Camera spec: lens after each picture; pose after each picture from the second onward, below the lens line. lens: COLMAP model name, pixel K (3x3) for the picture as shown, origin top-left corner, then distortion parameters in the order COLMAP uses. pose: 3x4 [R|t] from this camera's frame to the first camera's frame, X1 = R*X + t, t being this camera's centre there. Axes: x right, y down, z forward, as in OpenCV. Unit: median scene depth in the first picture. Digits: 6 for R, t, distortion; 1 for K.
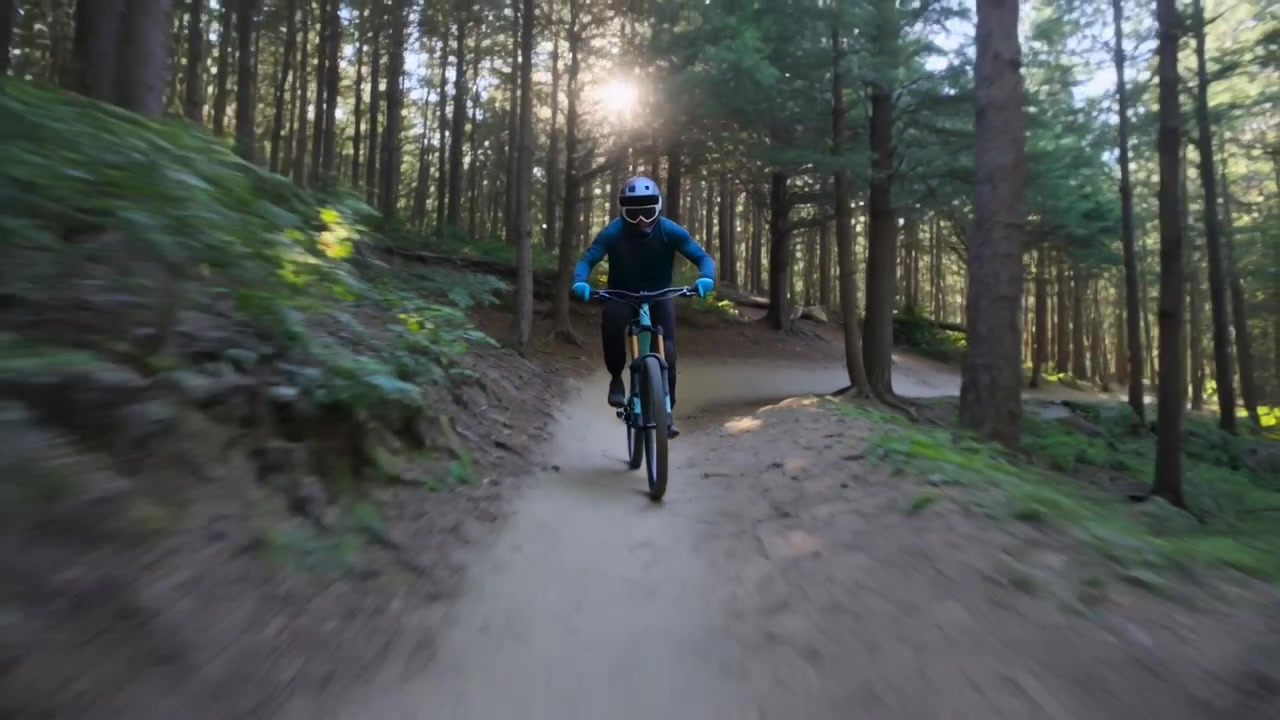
lens RADIAL K [[961.3, 0, 640.0], [0, 961.3, 360.0], [0, 0, 1]] dist [-0.000757, -0.000219]
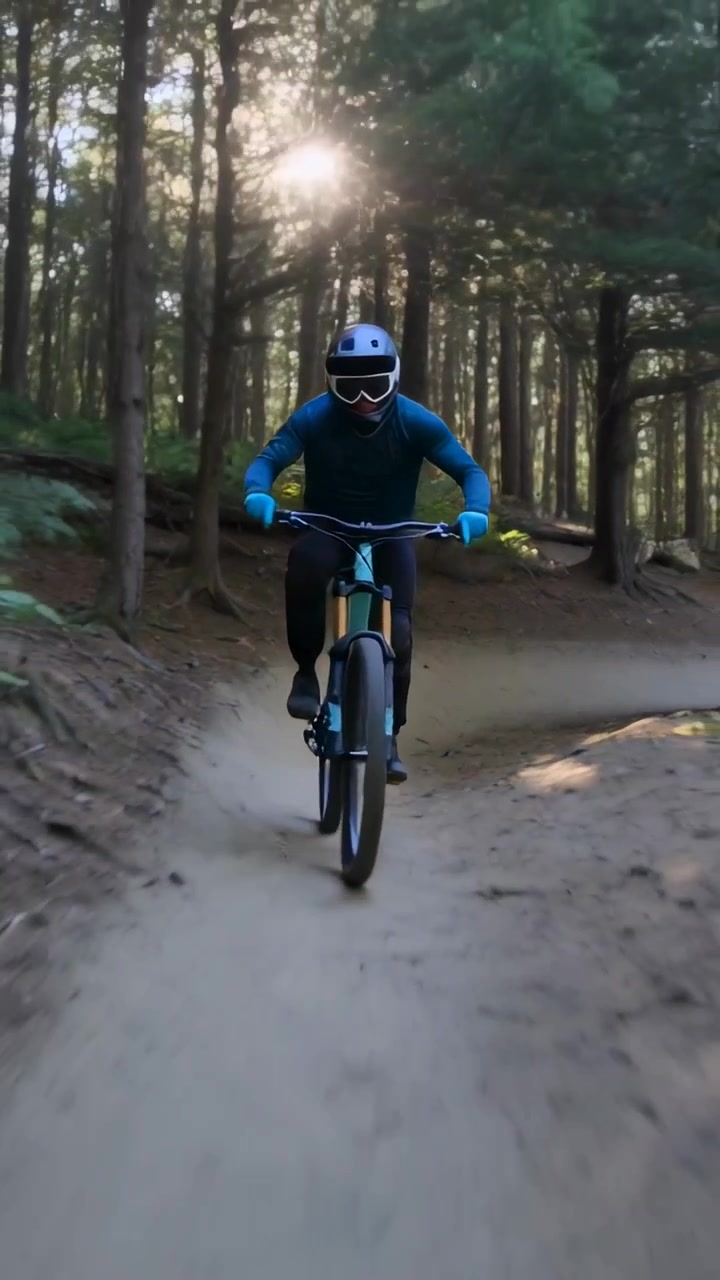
lens RADIAL K [[961.3, 0, 360.0], [0, 961.3, 640.0], [0, 0, 1]] dist [-0.000757, -0.000219]
pose [[0.999993, -0.003399, -0.001296, 0.003687], [0.003442, 0.999386, 0.034862, -0.019453], [0.001177, -0.034866, 0.999391, 0.456359]]
